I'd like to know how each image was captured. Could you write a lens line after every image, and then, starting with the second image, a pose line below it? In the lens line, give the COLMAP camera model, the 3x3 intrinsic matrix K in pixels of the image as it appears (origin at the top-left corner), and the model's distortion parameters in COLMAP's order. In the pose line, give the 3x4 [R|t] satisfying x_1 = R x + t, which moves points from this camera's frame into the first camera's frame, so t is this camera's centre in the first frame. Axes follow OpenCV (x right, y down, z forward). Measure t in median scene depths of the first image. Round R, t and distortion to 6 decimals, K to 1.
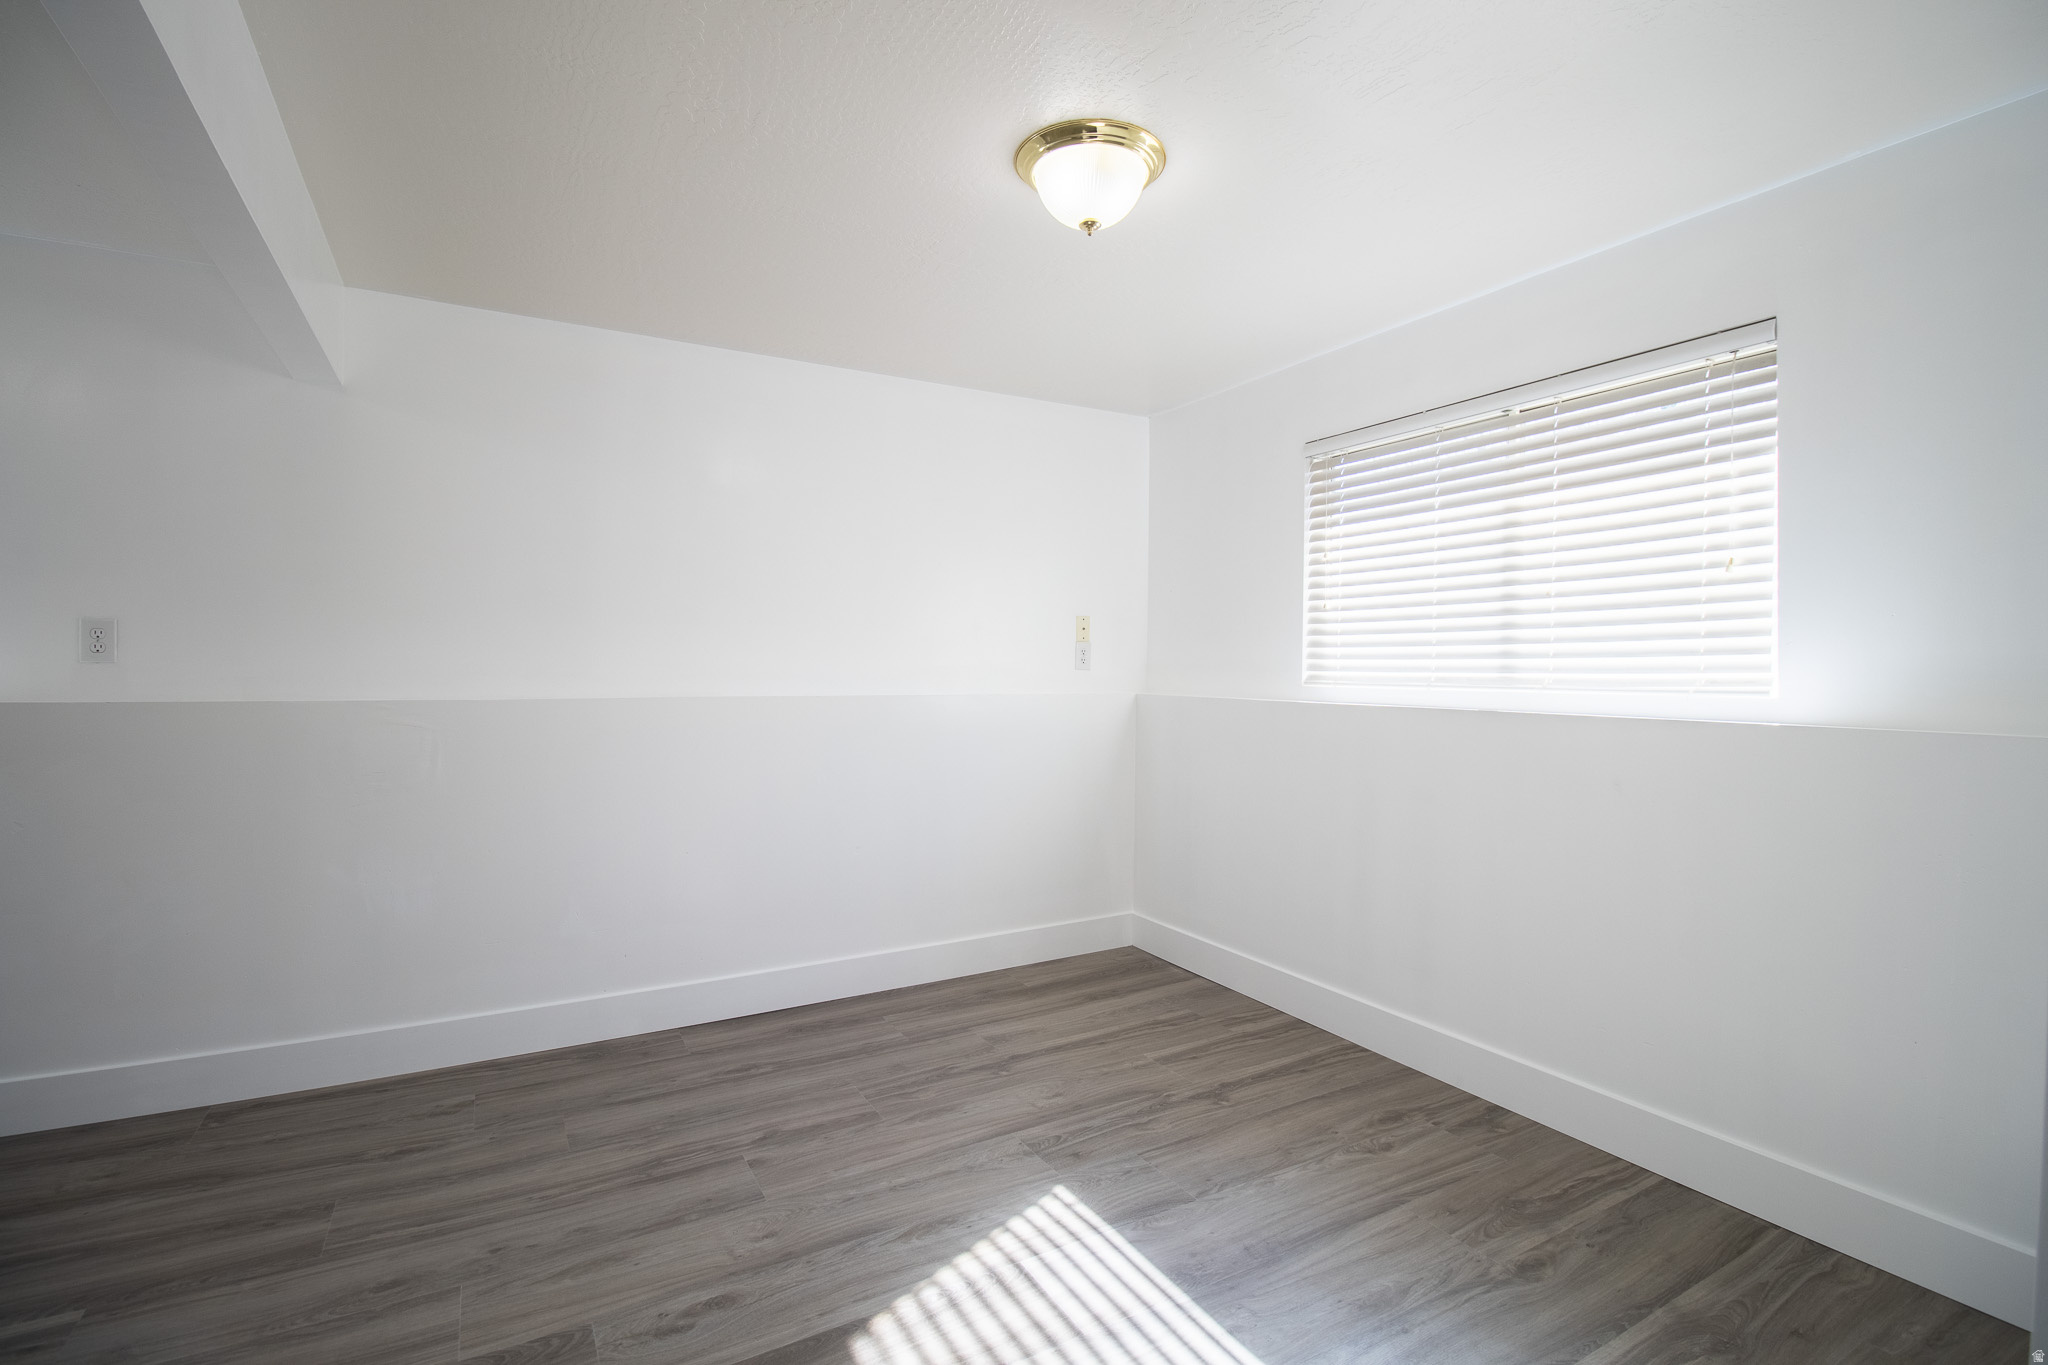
lens RADIAL K [[920.7, 0, 1056.2], [0, 920.7, 675.6], [0, 0, 1]] dist [-0.014190, -0.000074]
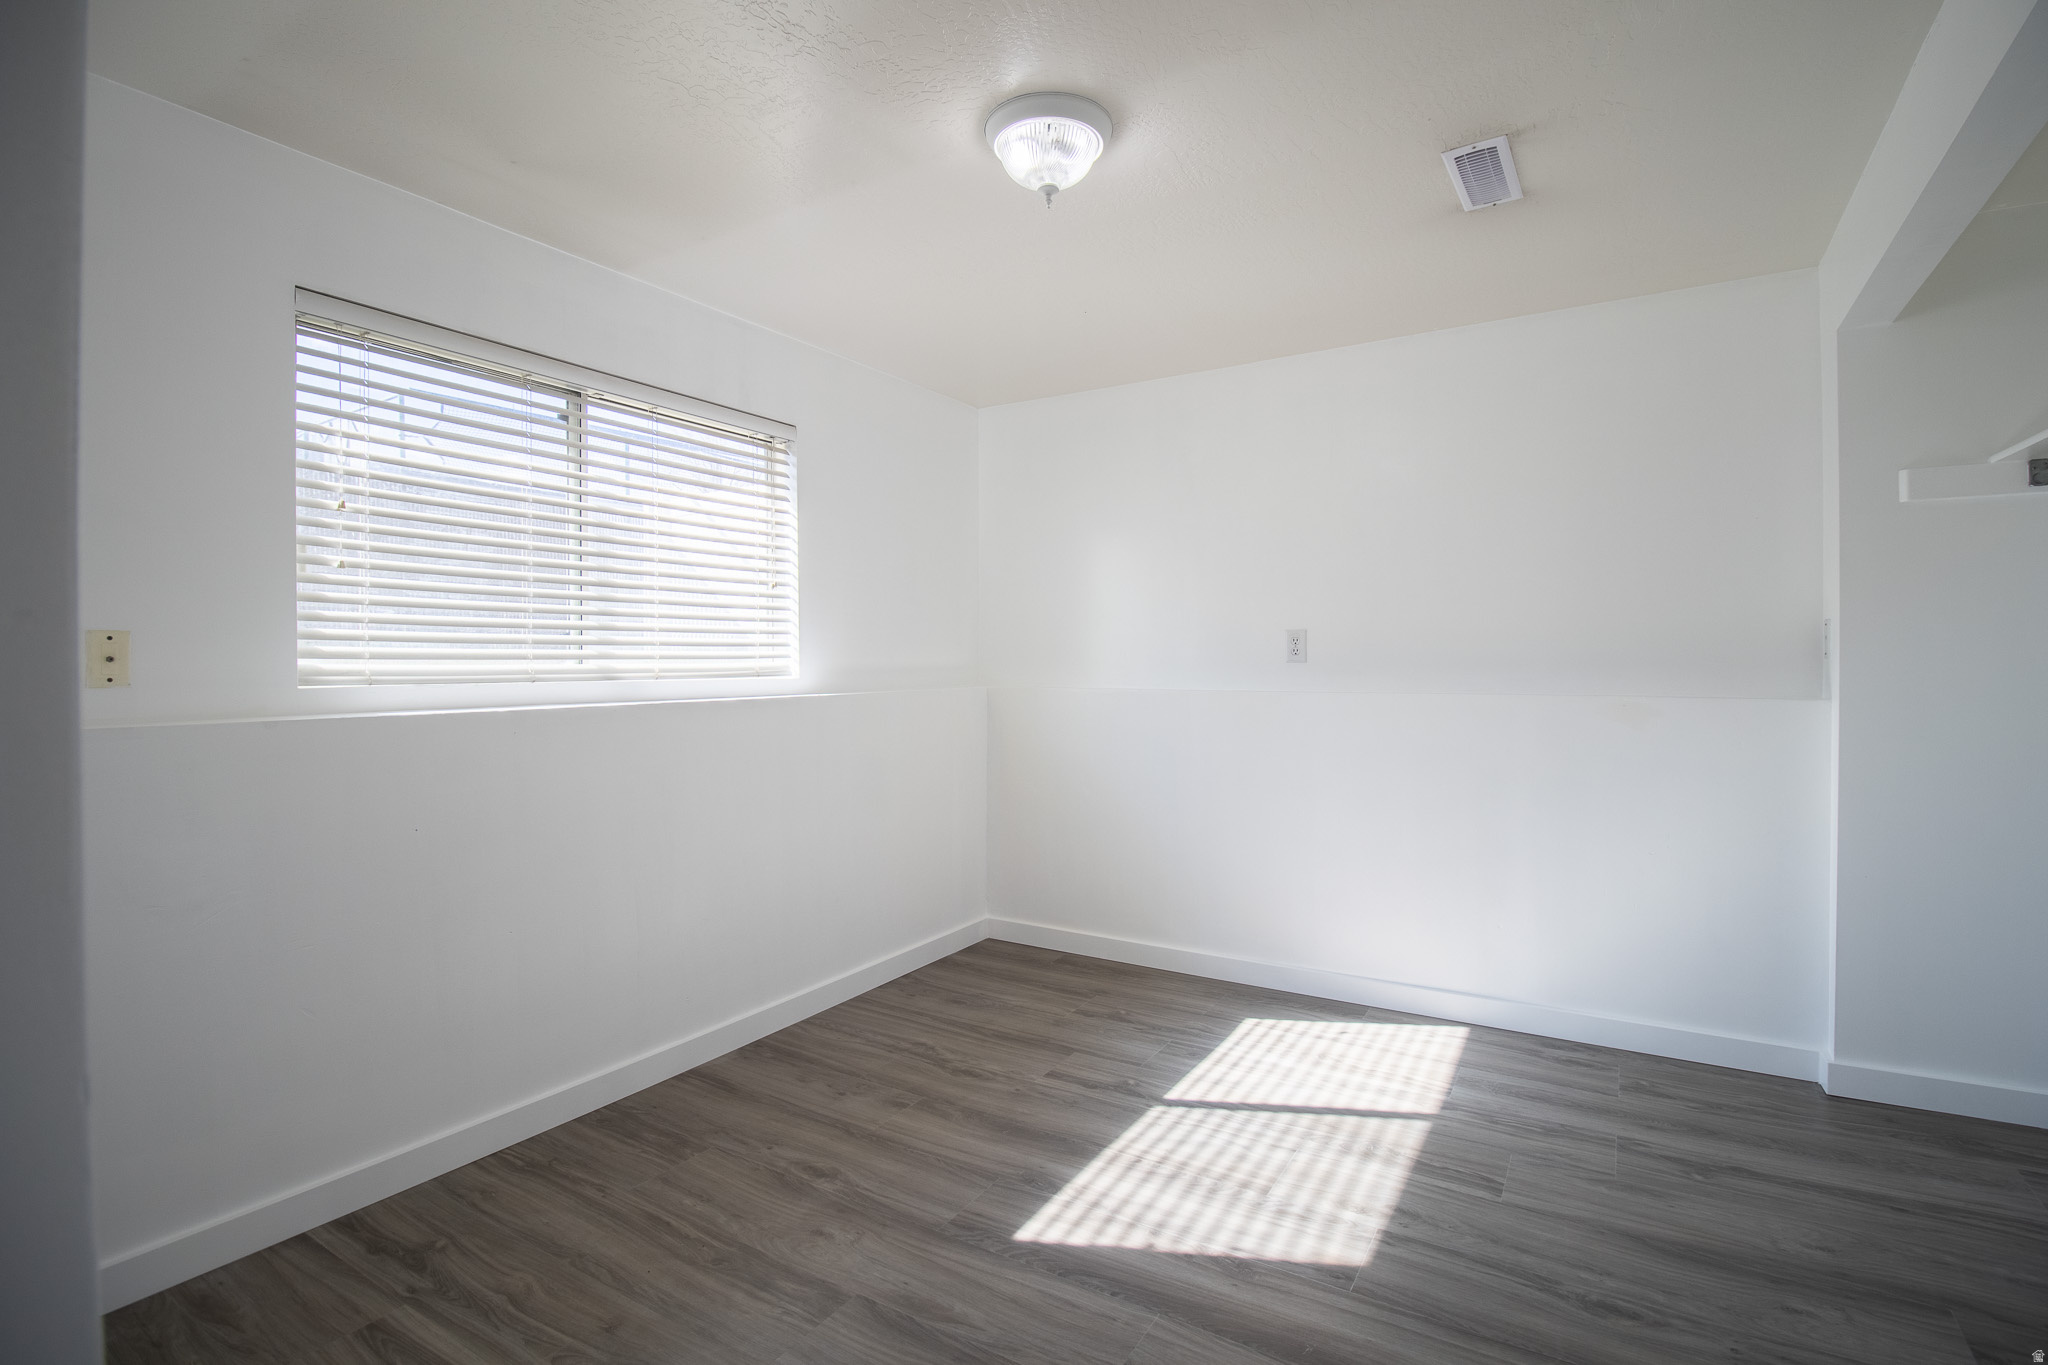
lens RADIAL K [[977.4, 0, 1018.5], [0, 977.4, 669.1], [0, 0, 1]] dist [-0.019530, -0.001141]
pose [[-0.455694, -0.007786, 0.890102, -0.682600], [0.002137, 0.999949, 0.009841, -0.001020], [-0.890134, 0.006387, -0.455654, 1.176749]]
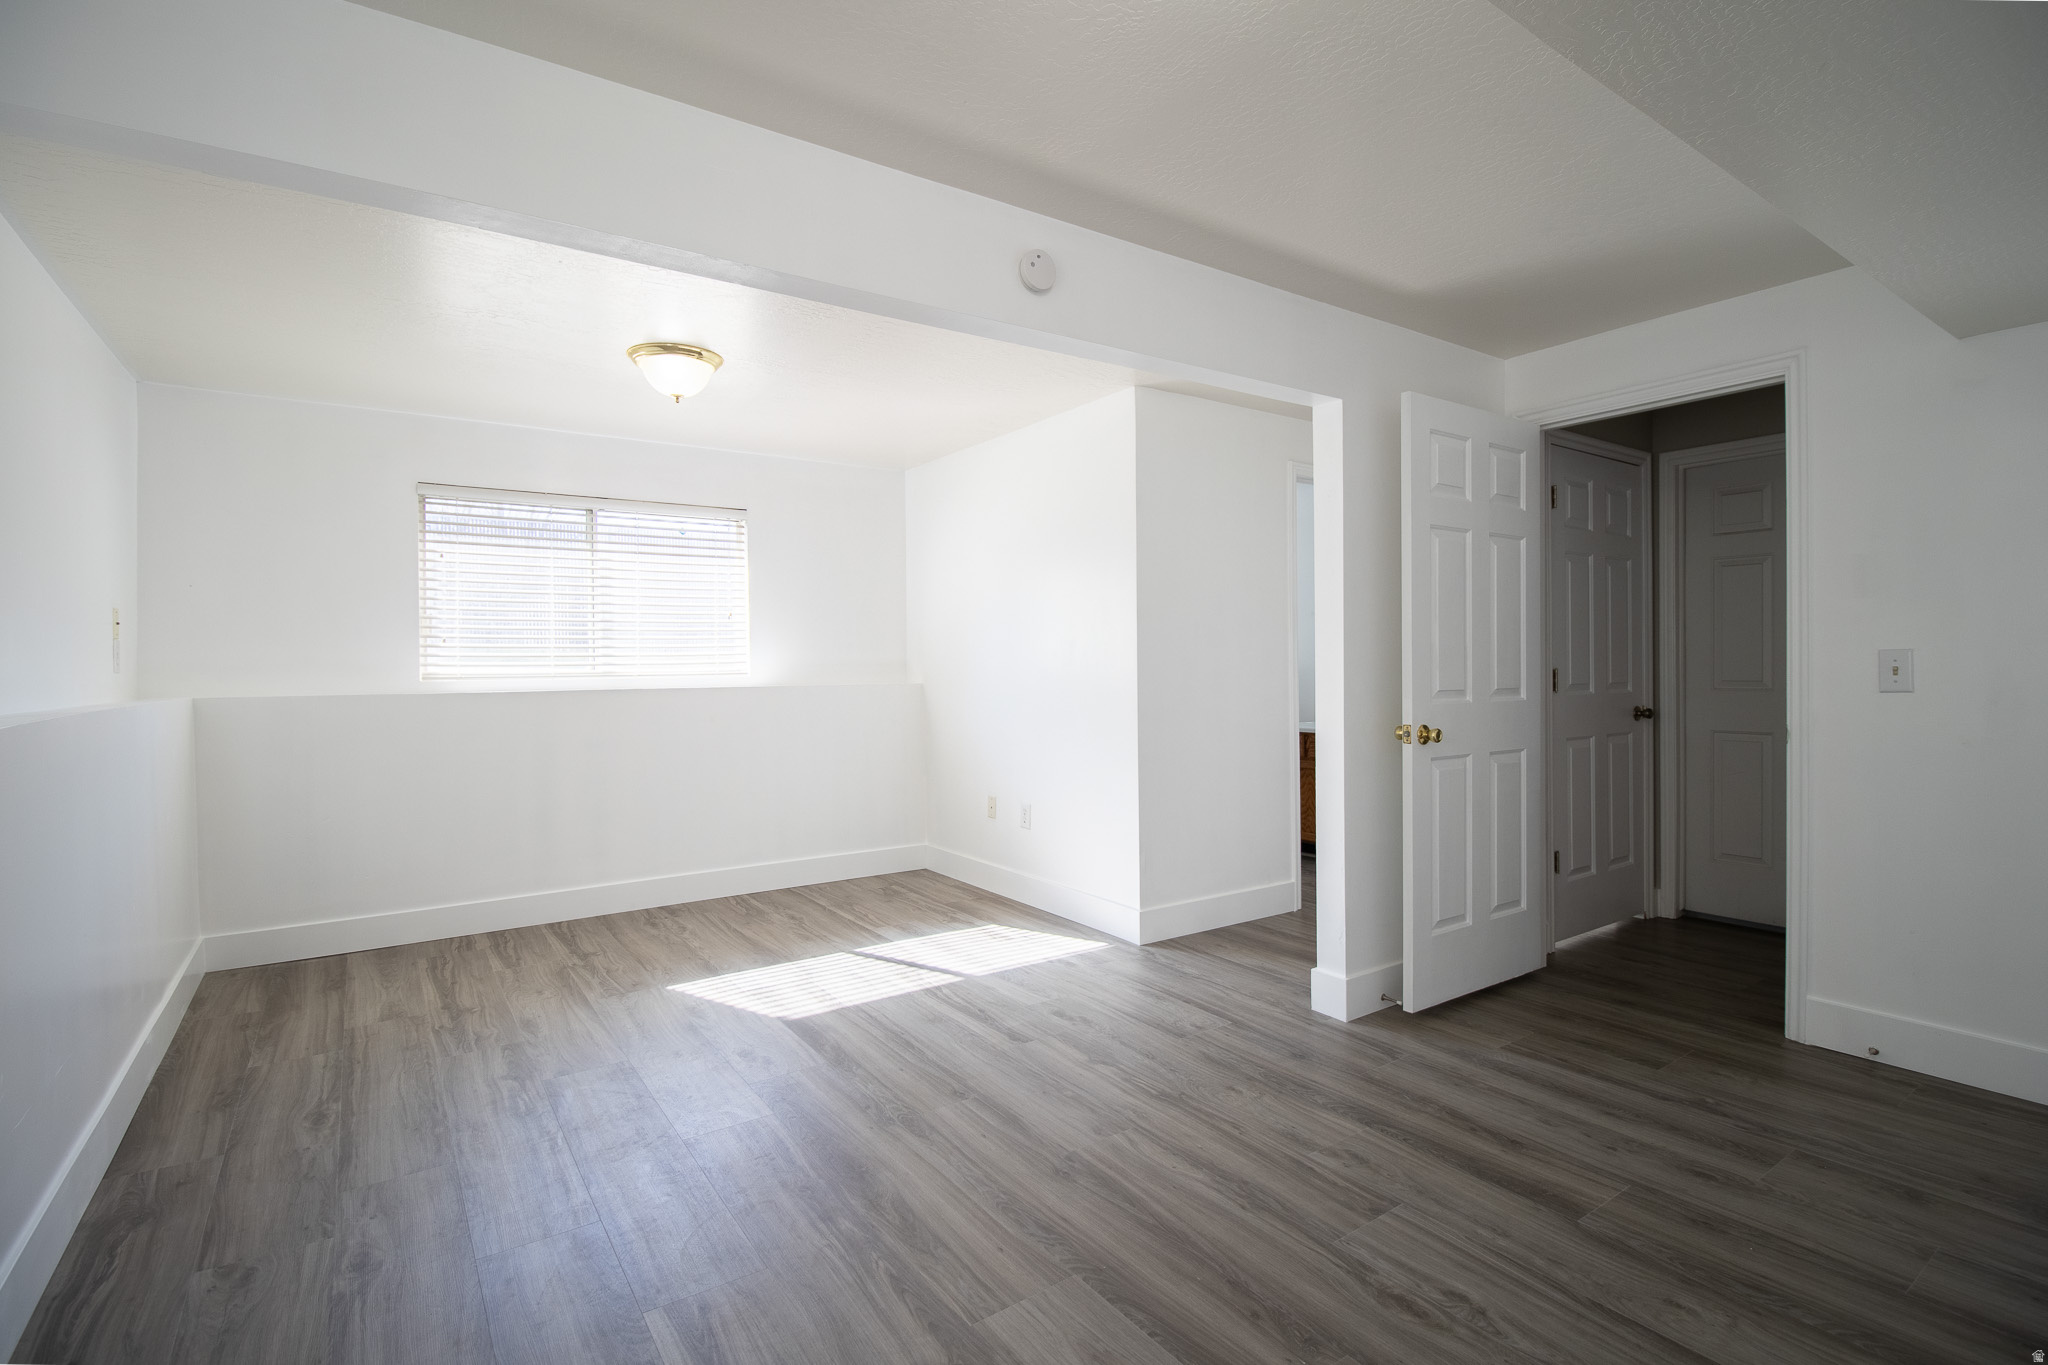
lens RADIAL K [[977.4, 0, 1018.5], [0, 977.4, 669.1], [0, 0, 1]] dist [-0.019530, -0.001141]
pose [[-0.071917, -0.008246, 0.997377, -1.426438], [0.011605, 0.999891, 0.009104, -0.004205], [-0.997343, 0.012230, -0.071813, 0.420847]]
